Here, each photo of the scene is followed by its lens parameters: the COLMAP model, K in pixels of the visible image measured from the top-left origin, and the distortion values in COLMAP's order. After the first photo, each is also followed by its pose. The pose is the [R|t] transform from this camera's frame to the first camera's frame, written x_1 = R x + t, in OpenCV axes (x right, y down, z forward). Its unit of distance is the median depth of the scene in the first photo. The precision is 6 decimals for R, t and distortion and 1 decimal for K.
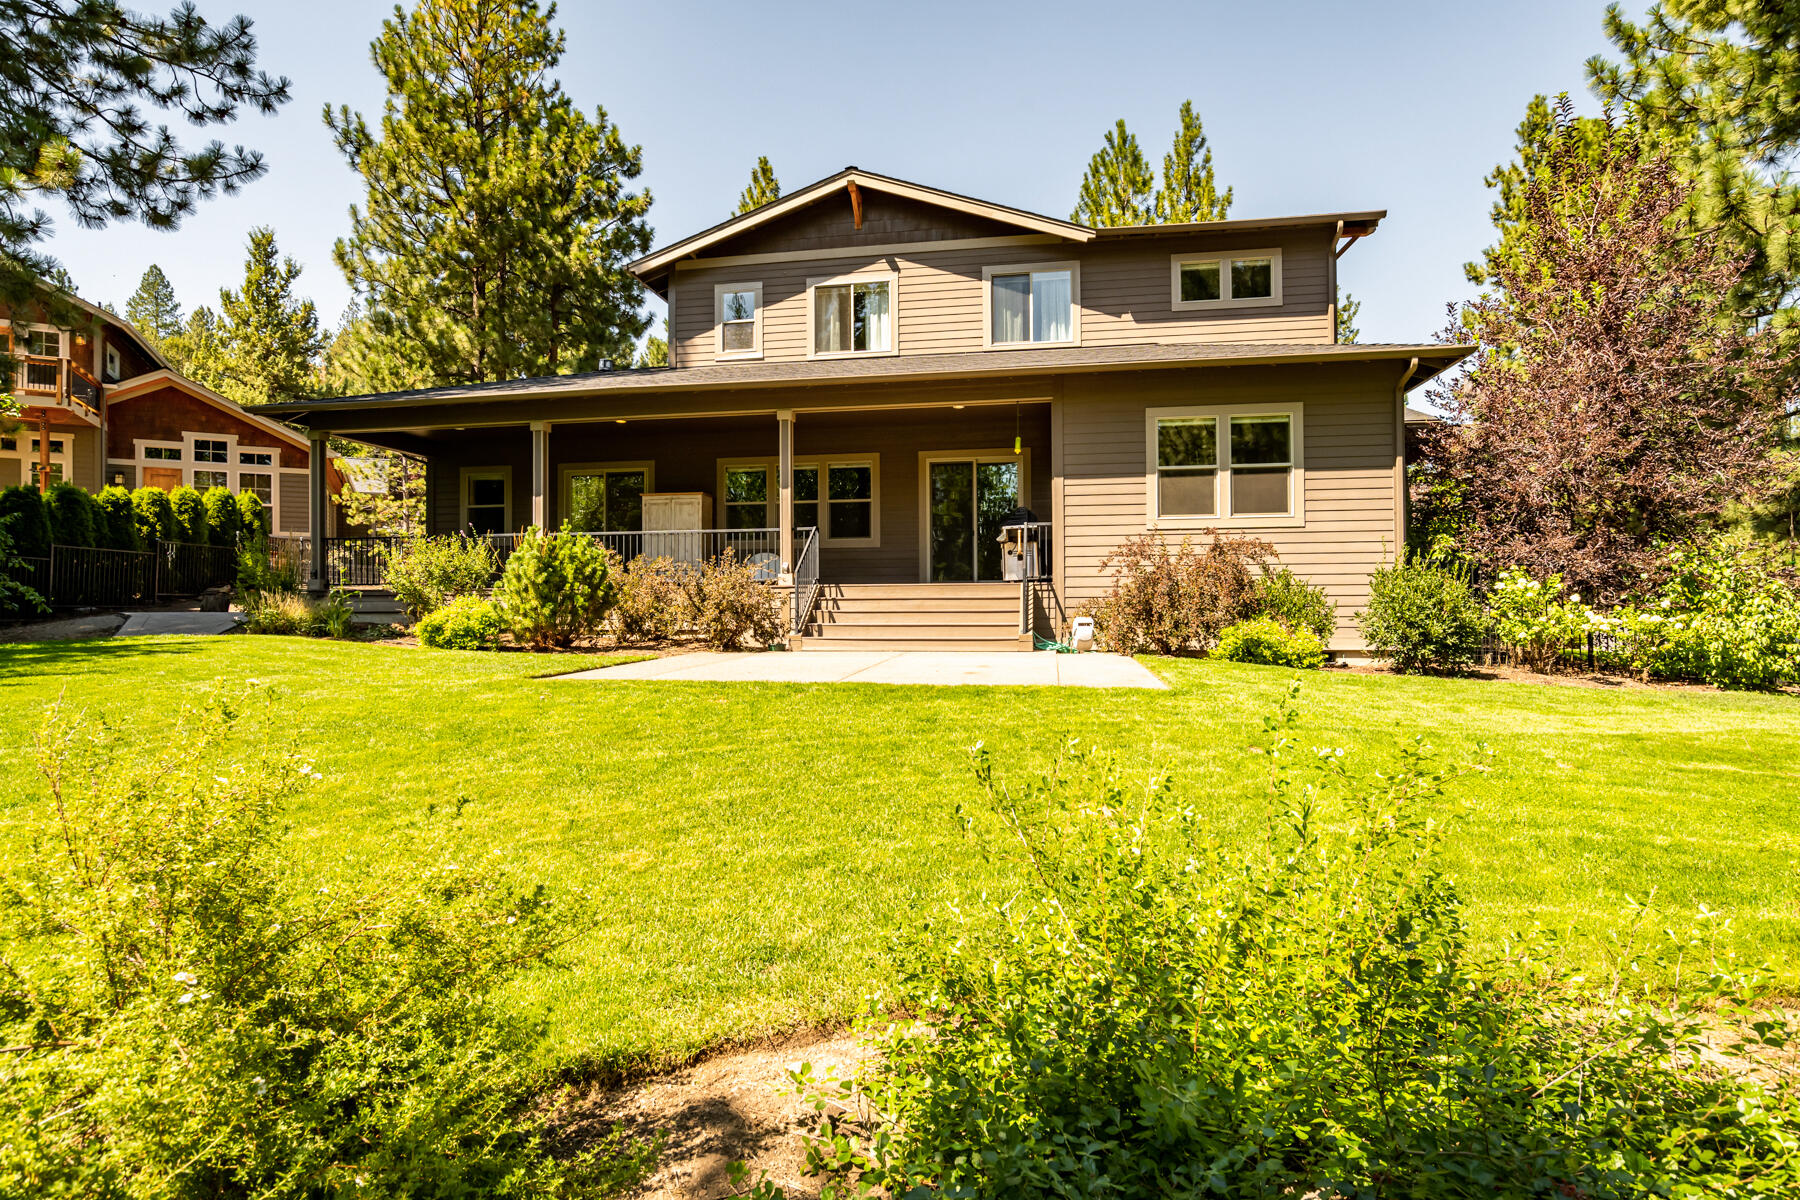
lens RADIAL K [[919.6, 0, 896.1], [0, 919.6, 600.5], [0, 0, 1]] dist [-0.014415, 0.001618]
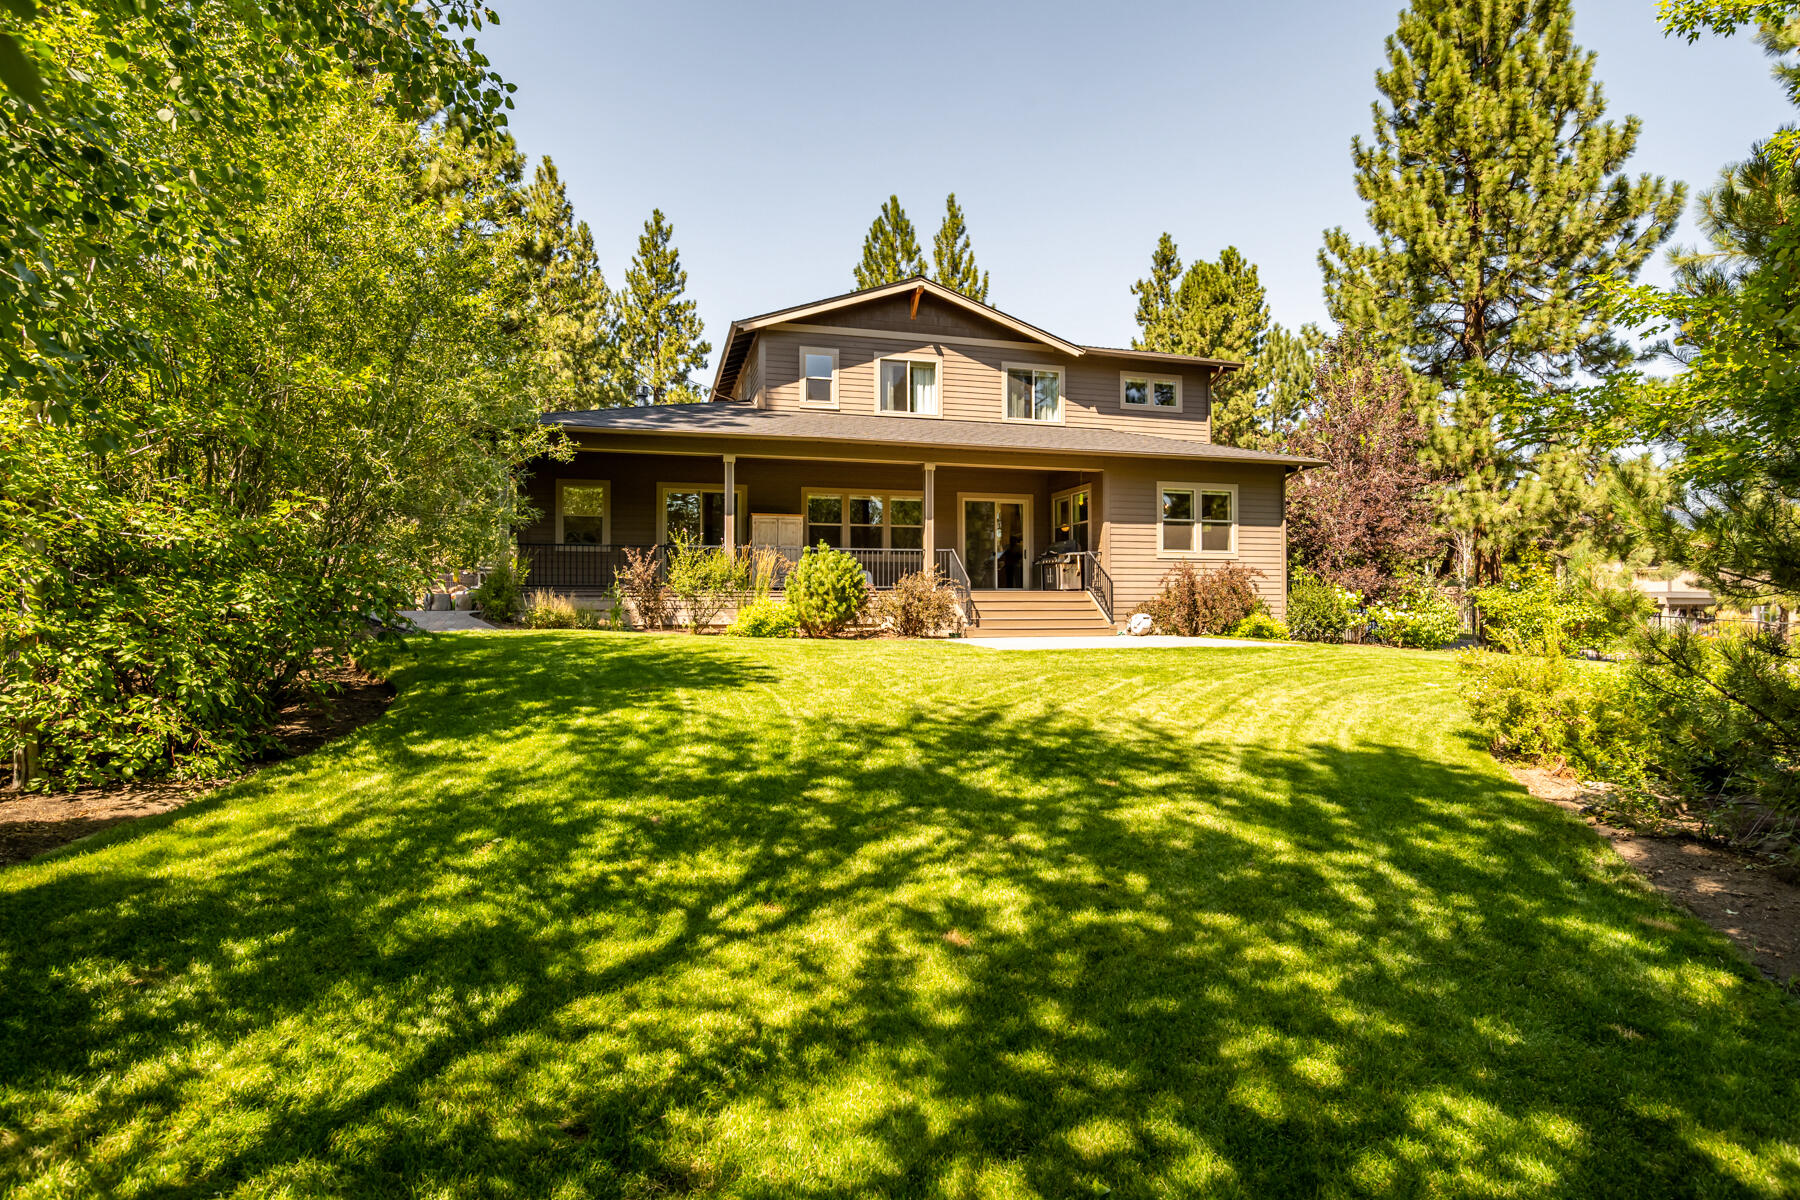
lens RADIAL K [[919.6, 0, 910.4], [0, 919.6, 604.9], [0, 0, 1]] dist [-0.014415, 0.001618]
pose [[0.902441, 0.003922, 0.430796, -0.705499], [-0.003792, 0.999992, -0.001161, 0.005841], [-0.430798, -0.000586, 0.902448, -0.213108]]
